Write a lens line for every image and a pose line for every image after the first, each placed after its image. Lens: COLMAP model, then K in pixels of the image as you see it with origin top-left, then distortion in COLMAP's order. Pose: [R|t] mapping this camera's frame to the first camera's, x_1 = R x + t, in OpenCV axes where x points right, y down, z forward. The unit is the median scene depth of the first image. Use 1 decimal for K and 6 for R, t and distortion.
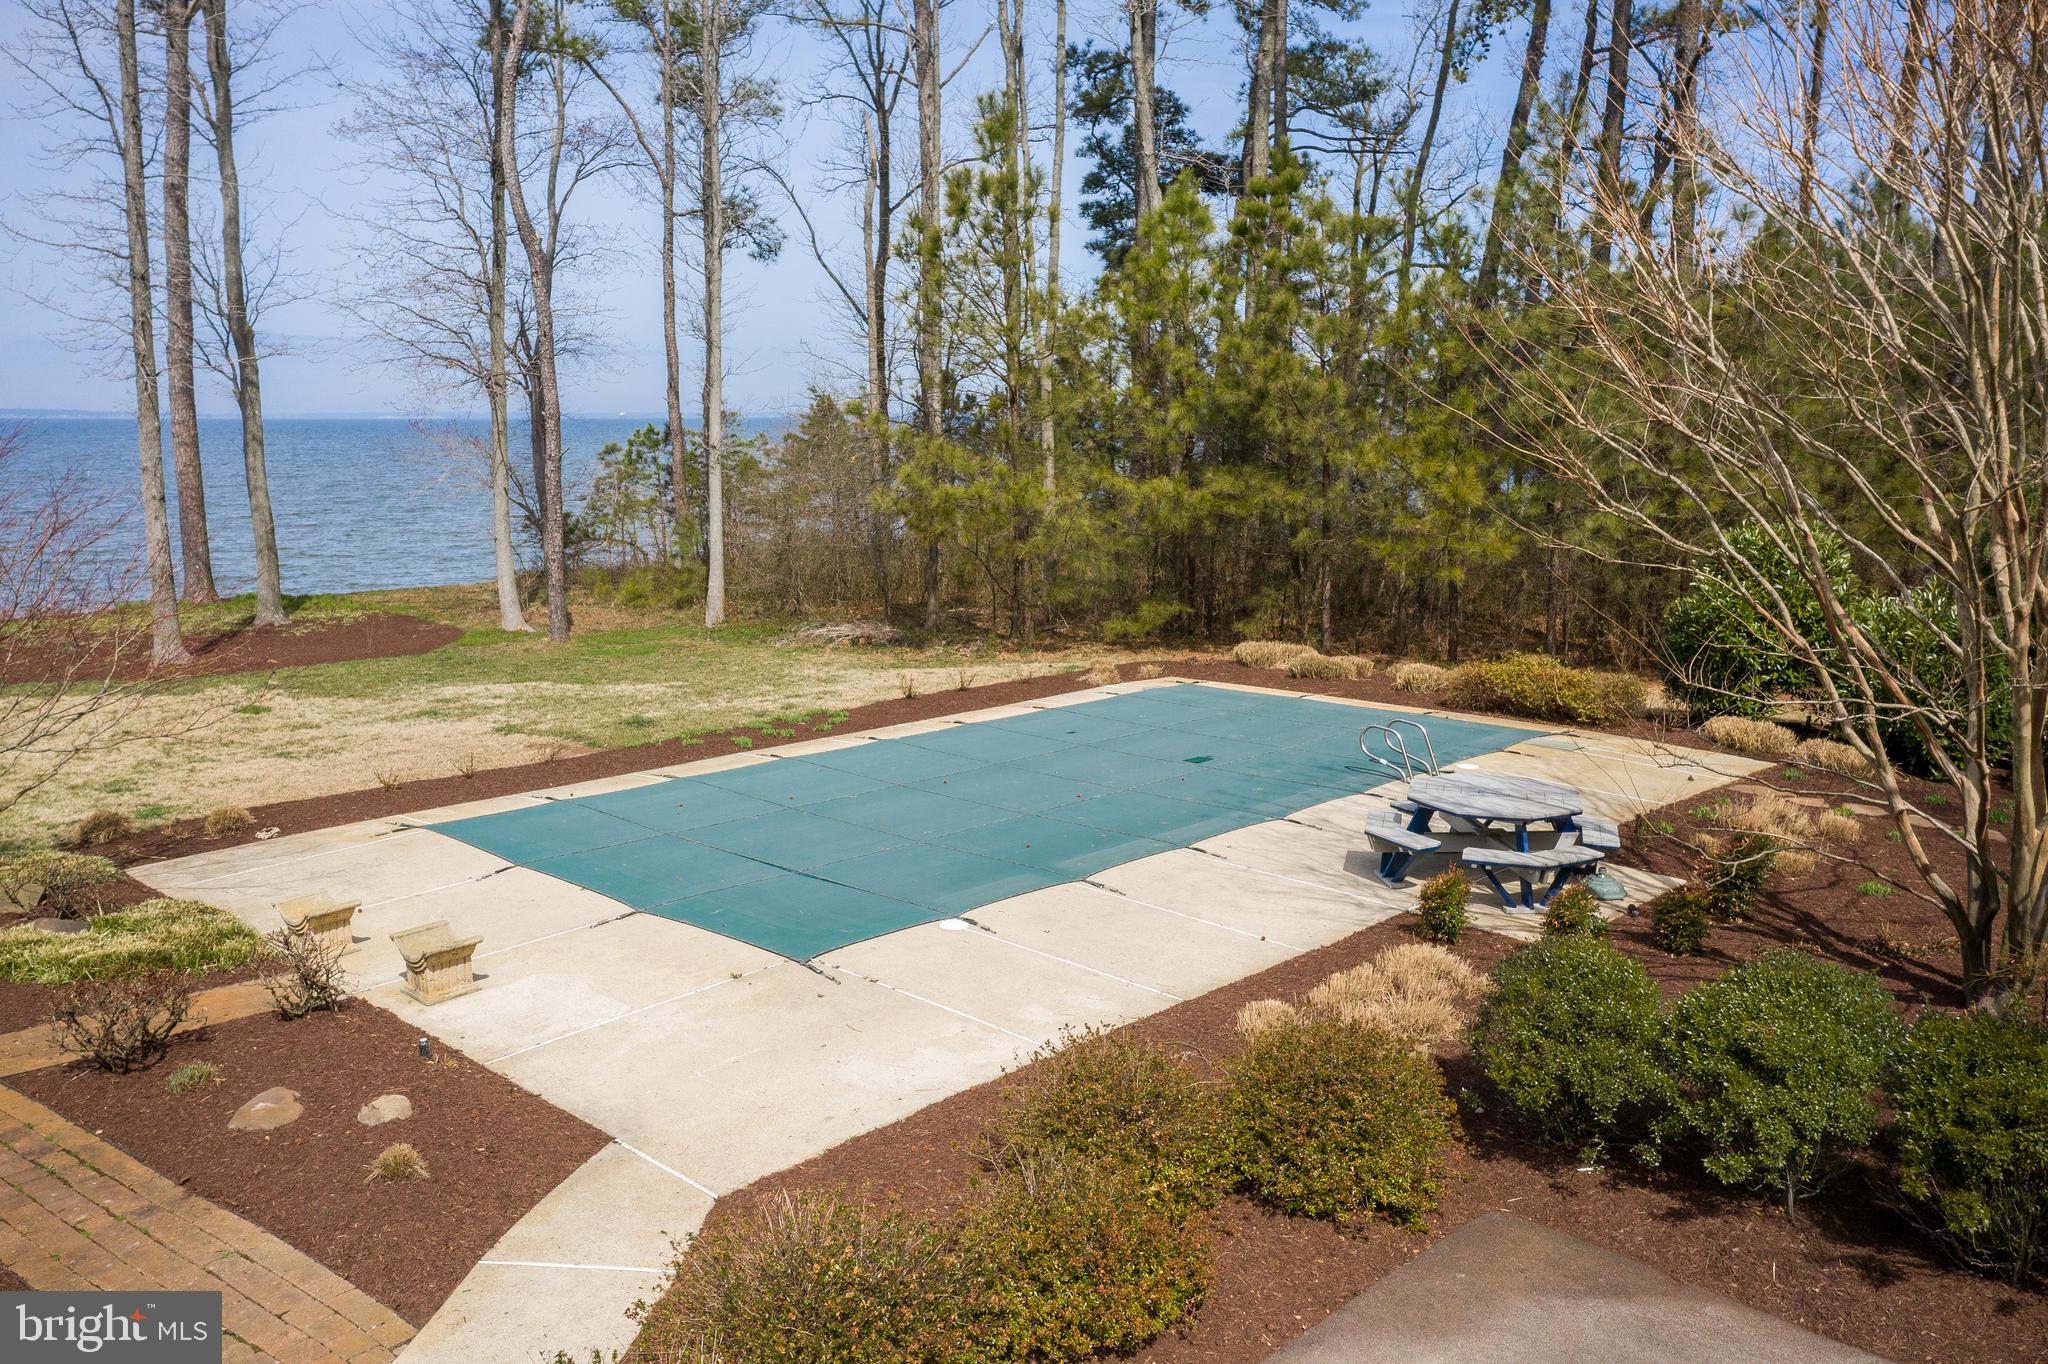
lens RADIAL K [[1613.6, 0, 1024.0], [0, 1613.6, 682.0], [0, 0, 1]] dist [0.018761, 0.000929]
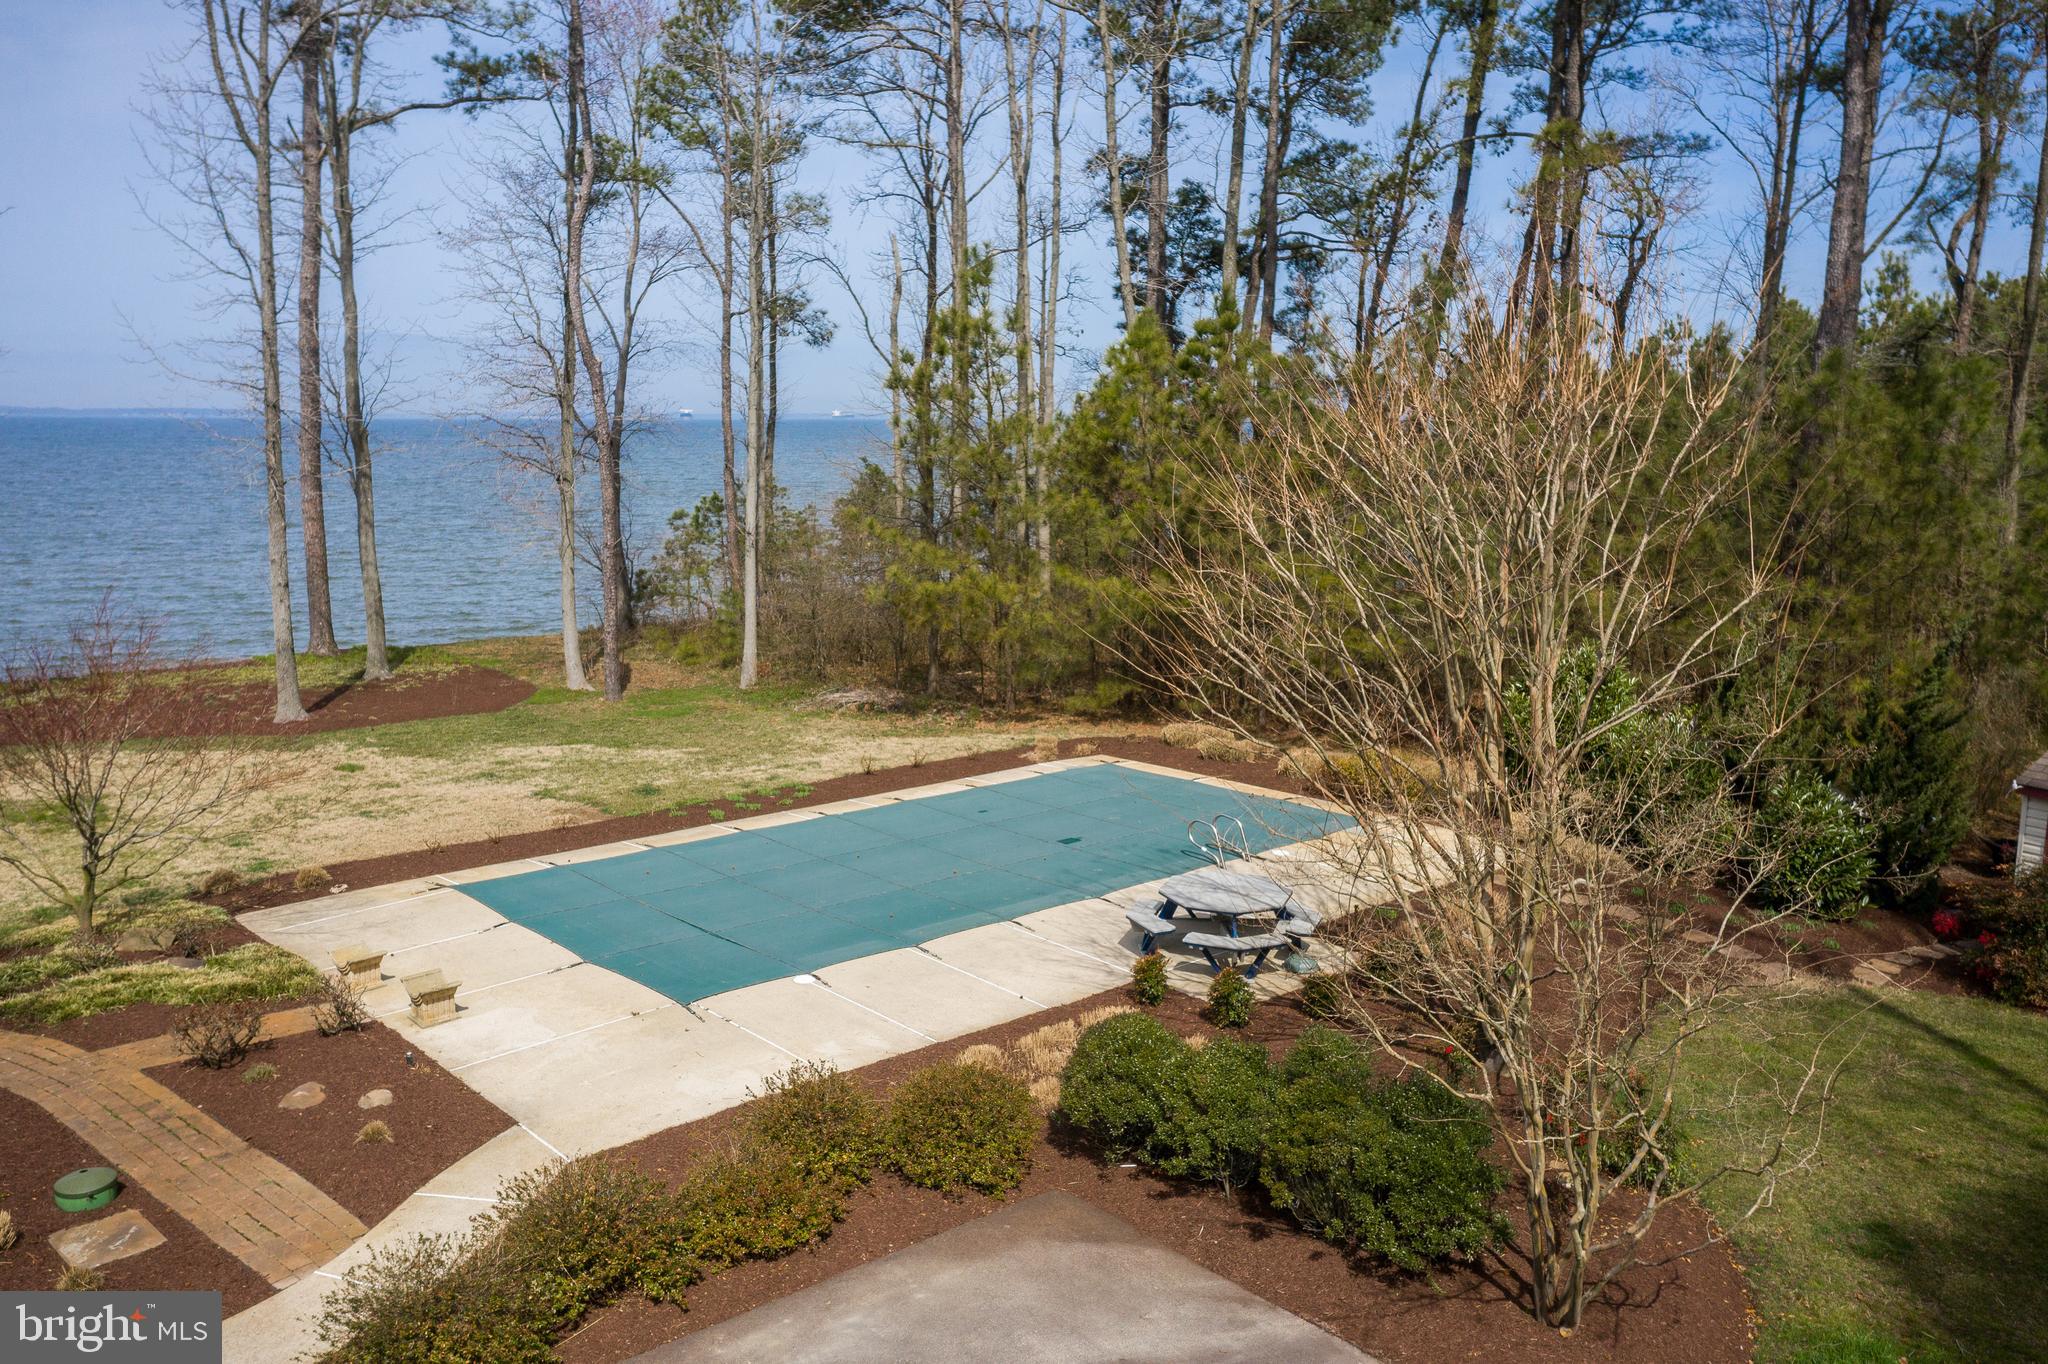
lens RADIAL K [[1555.8, 0, 985.2], [0, 1555.8, 695.0], [0, 0, 1]] dist [0.016929, 0.010409]
pose [[0.996918, 0.017346, -0.076505, 0.157119], [-0.017783, 0.999829, -0.005026, -0.067269], [0.076405, 0.006371, 0.997057, -0.241026]]
